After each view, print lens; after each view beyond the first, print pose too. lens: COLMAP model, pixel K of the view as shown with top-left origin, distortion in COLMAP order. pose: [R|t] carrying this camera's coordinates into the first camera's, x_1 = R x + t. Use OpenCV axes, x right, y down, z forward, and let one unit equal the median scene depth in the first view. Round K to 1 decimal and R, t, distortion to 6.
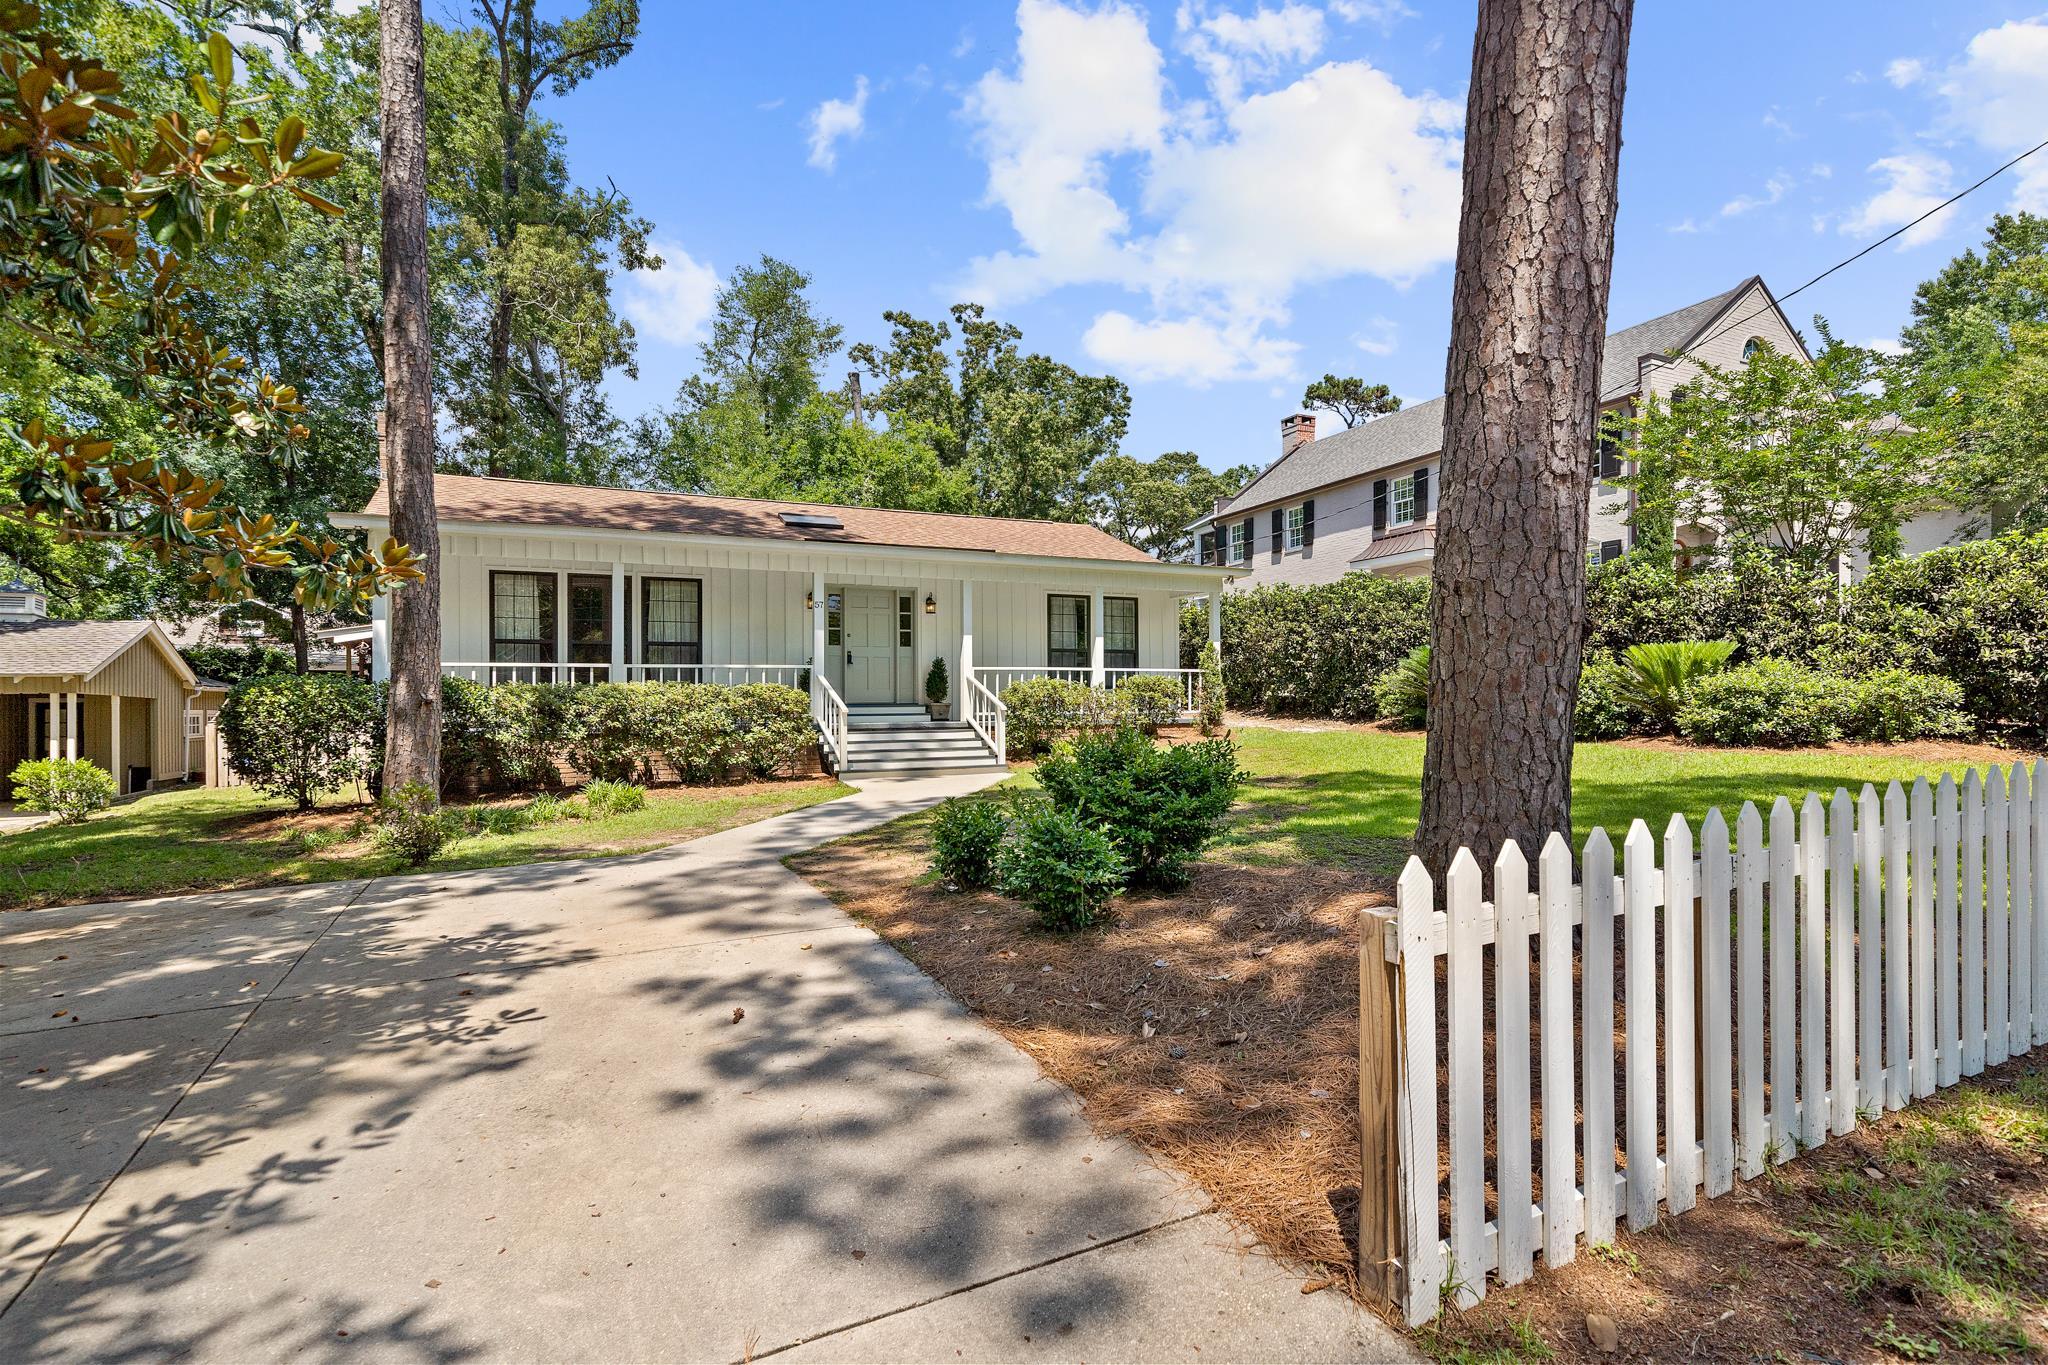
lens RADIAL K [[1014.7, 0, 1028.1], [0, 1014.7, 697.7], [0, 0, 1]] dist [0.004899, -0.001077]
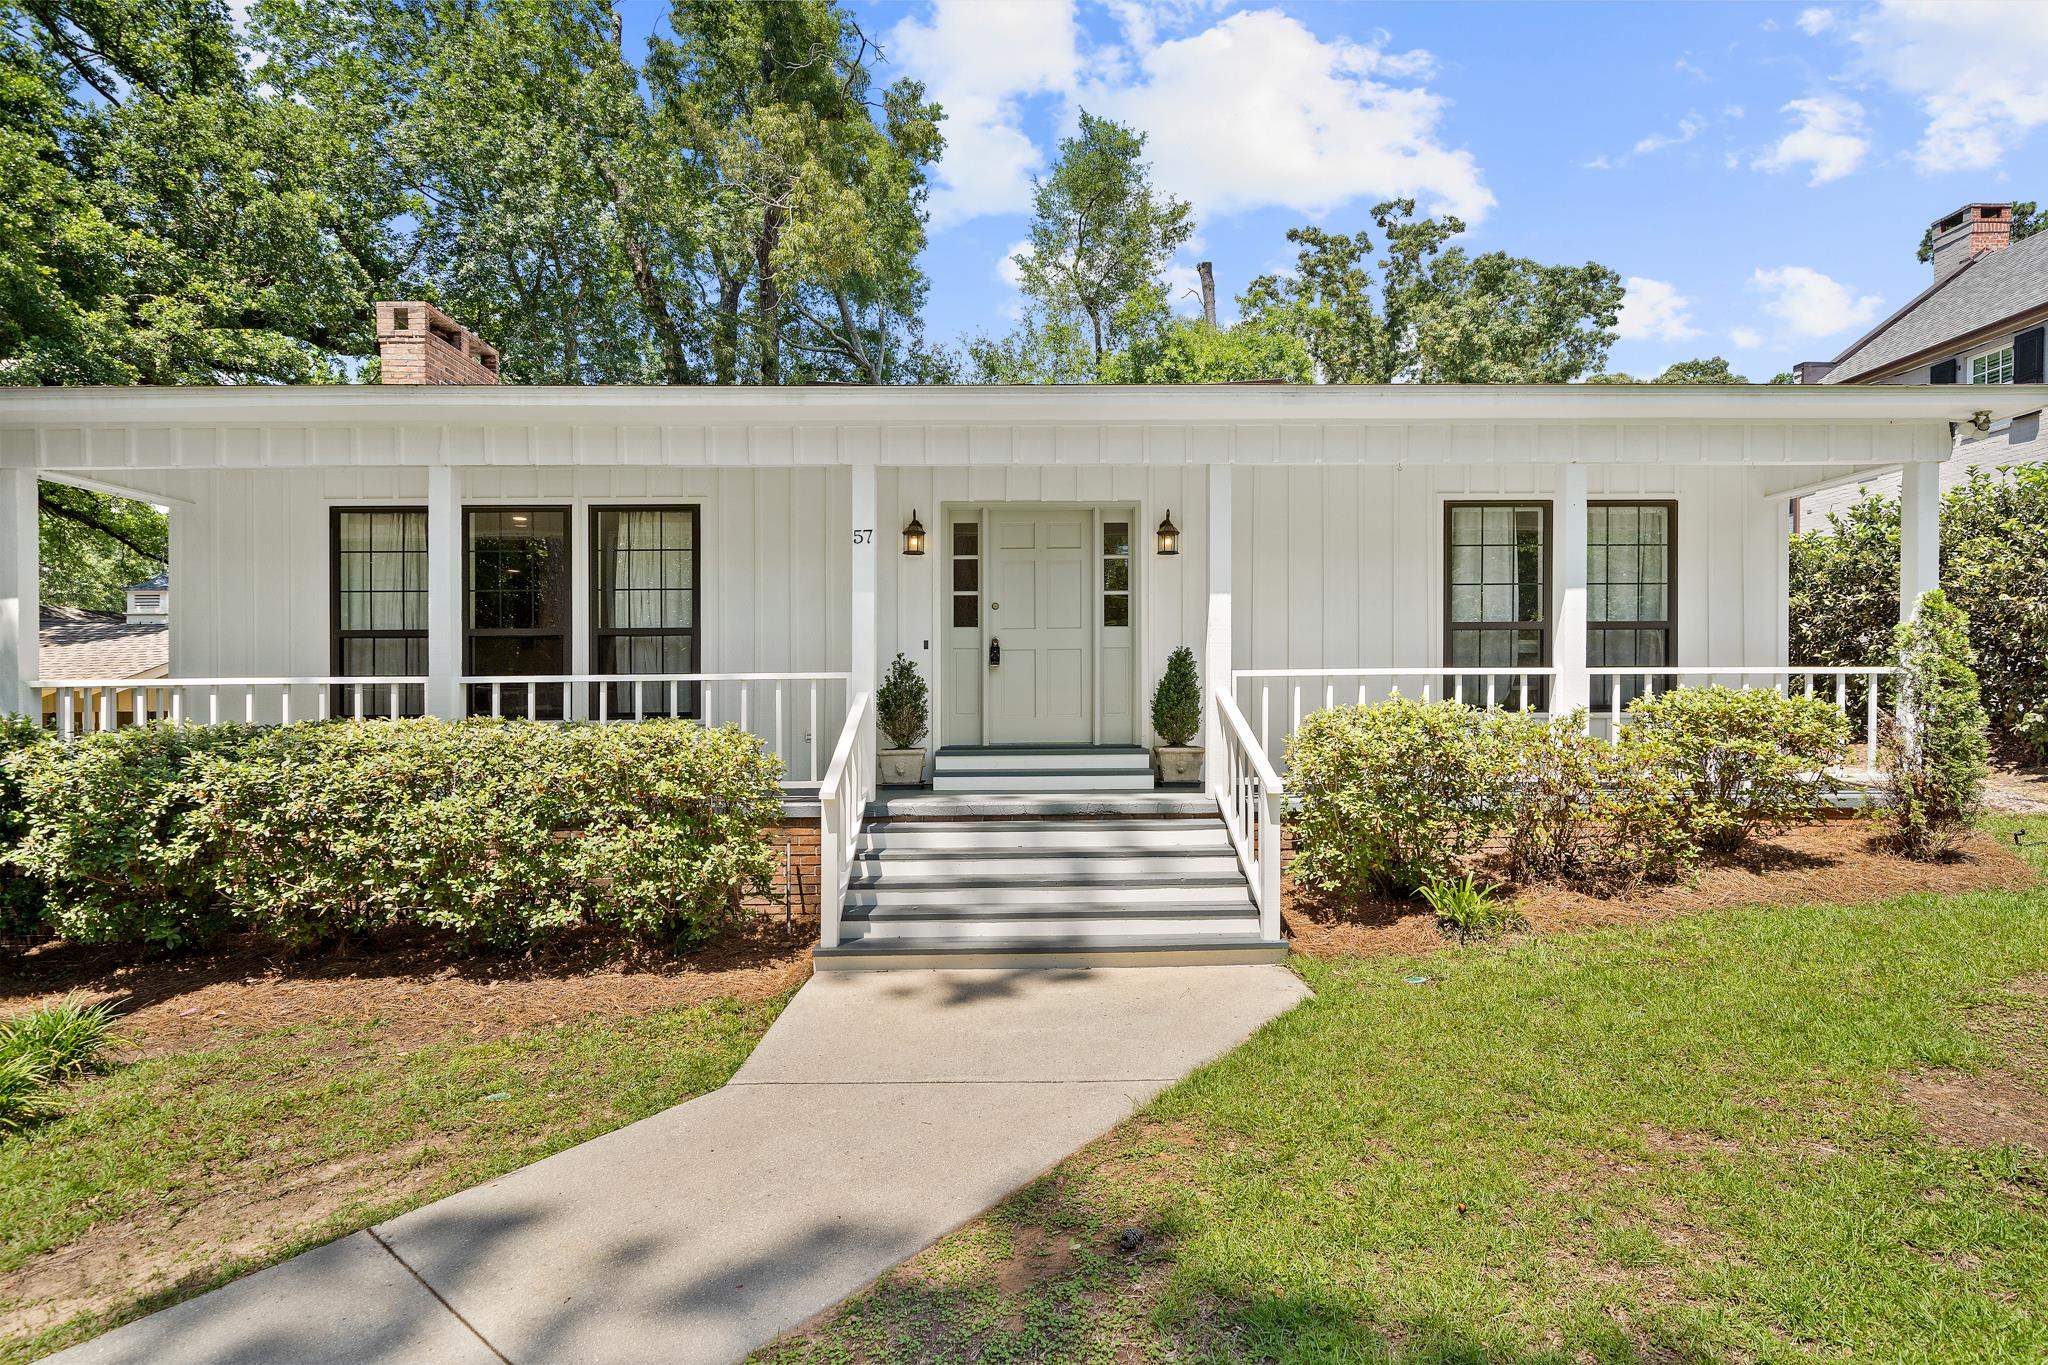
lens RADIAL K [[1014.7, 0, 1034.6], [0, 1014.7, 704.8], [0, 0, 1]] dist [0.004899, -0.001077]
pose [[0.914134, 0.006483, -0.405361, 0.018160], [0.002173, 0.999779, 0.020890, -0.011276], [0.405407, -0.019977, 0.913918, 0.260072]]
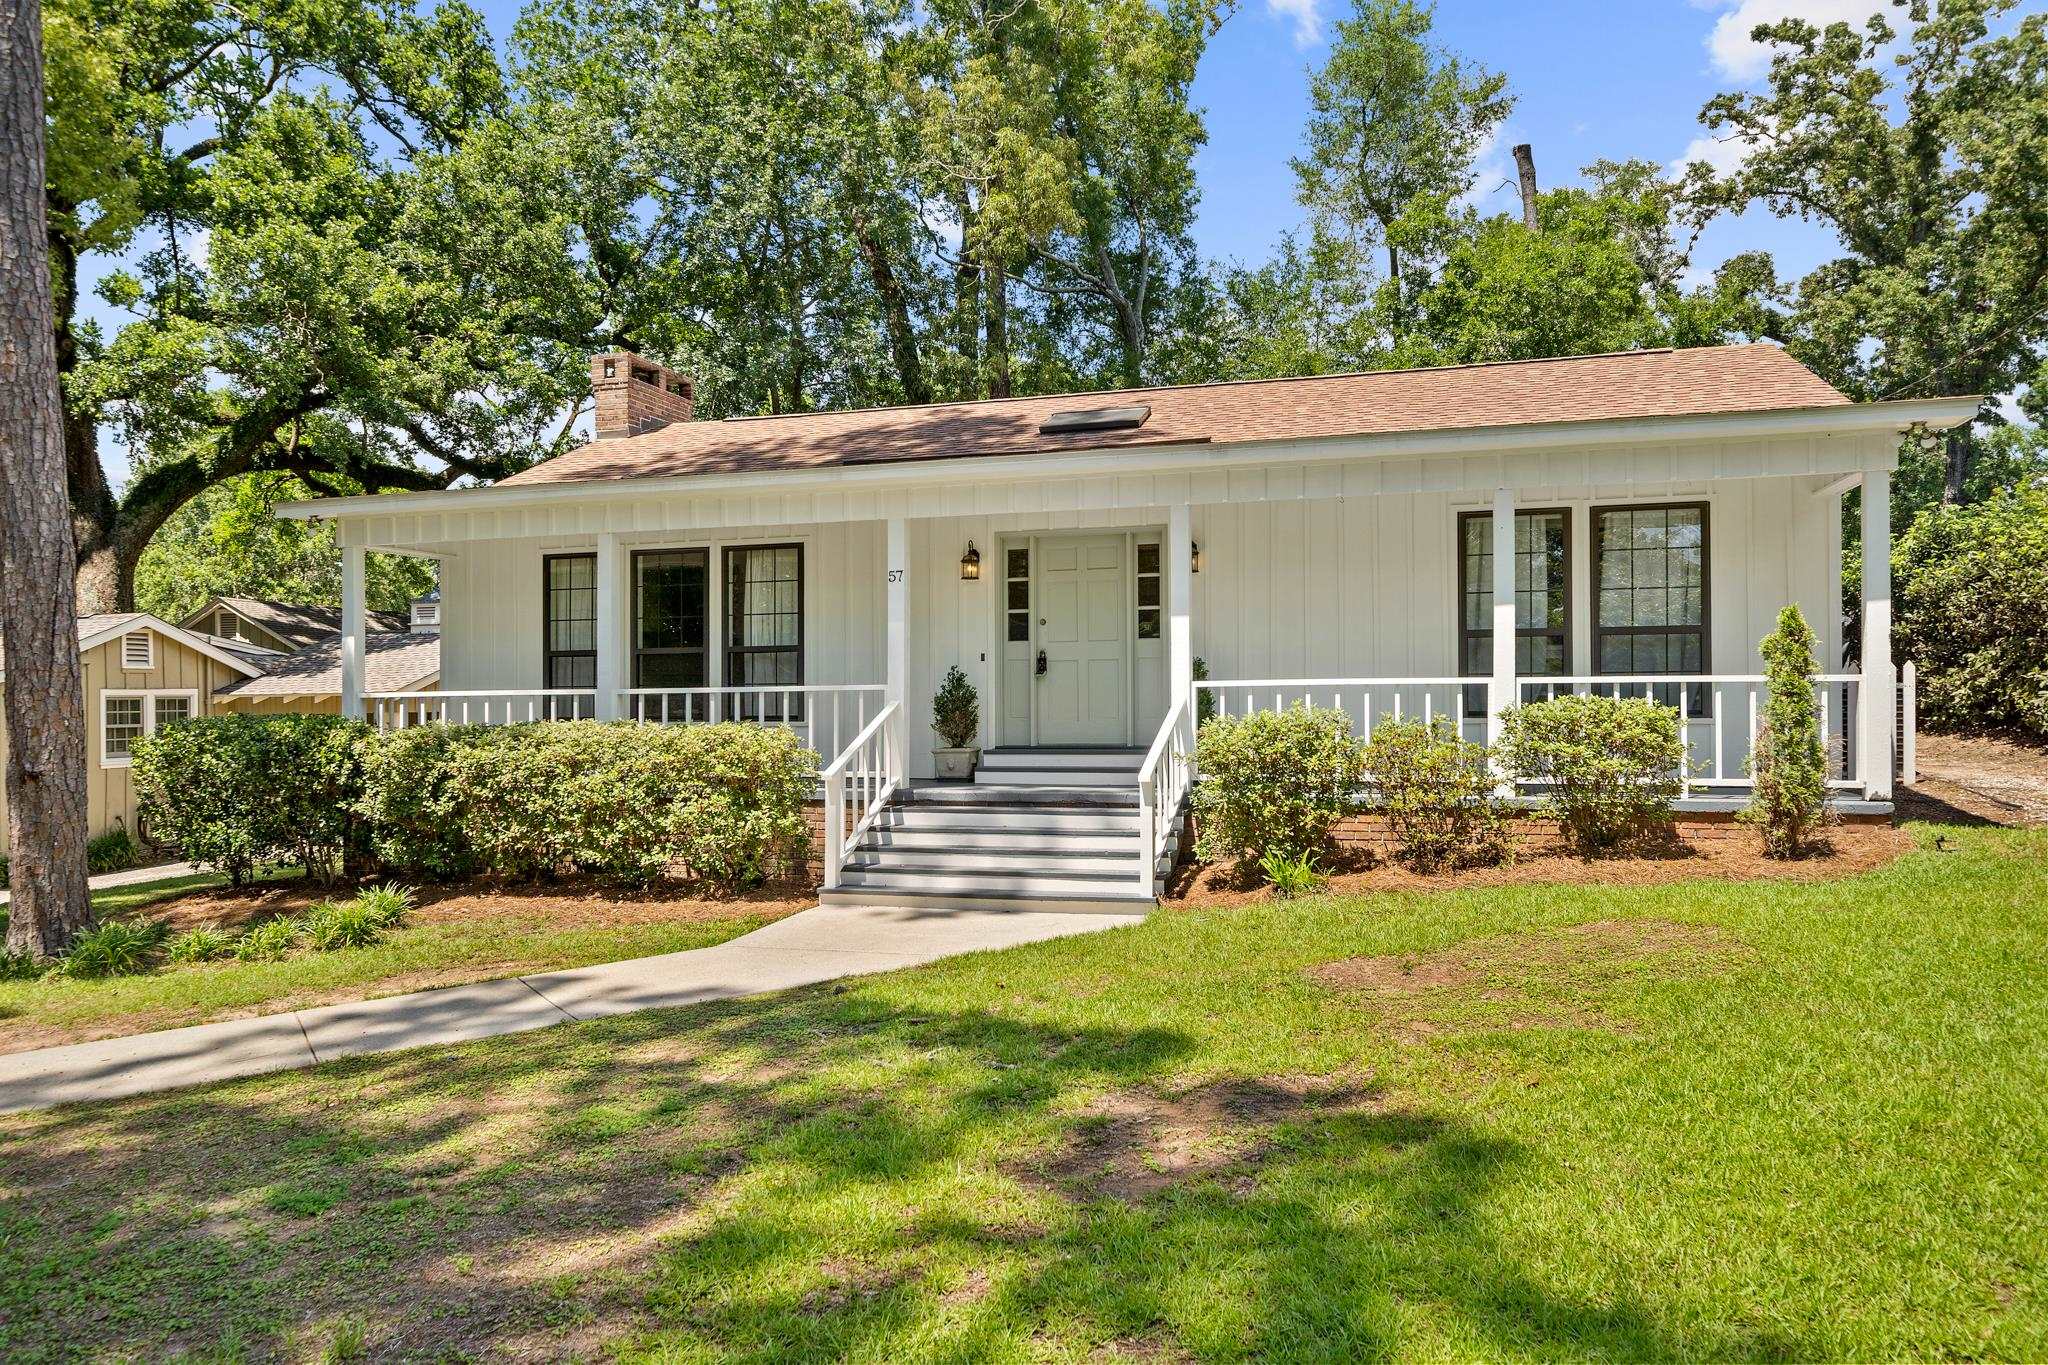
lens RADIAL K [[1393.0, 0, 1023.0], [0, 1393.0, 678.6], [0, 0, 1]] dist [0.000785, 0.001429]
pose [[0.746585, -0.004911, -0.665272, 0.147567], [0.009761, 0.999946, 0.003572, -0.015645], [0.665219, -0.009160, 0.746592, 0.198863]]
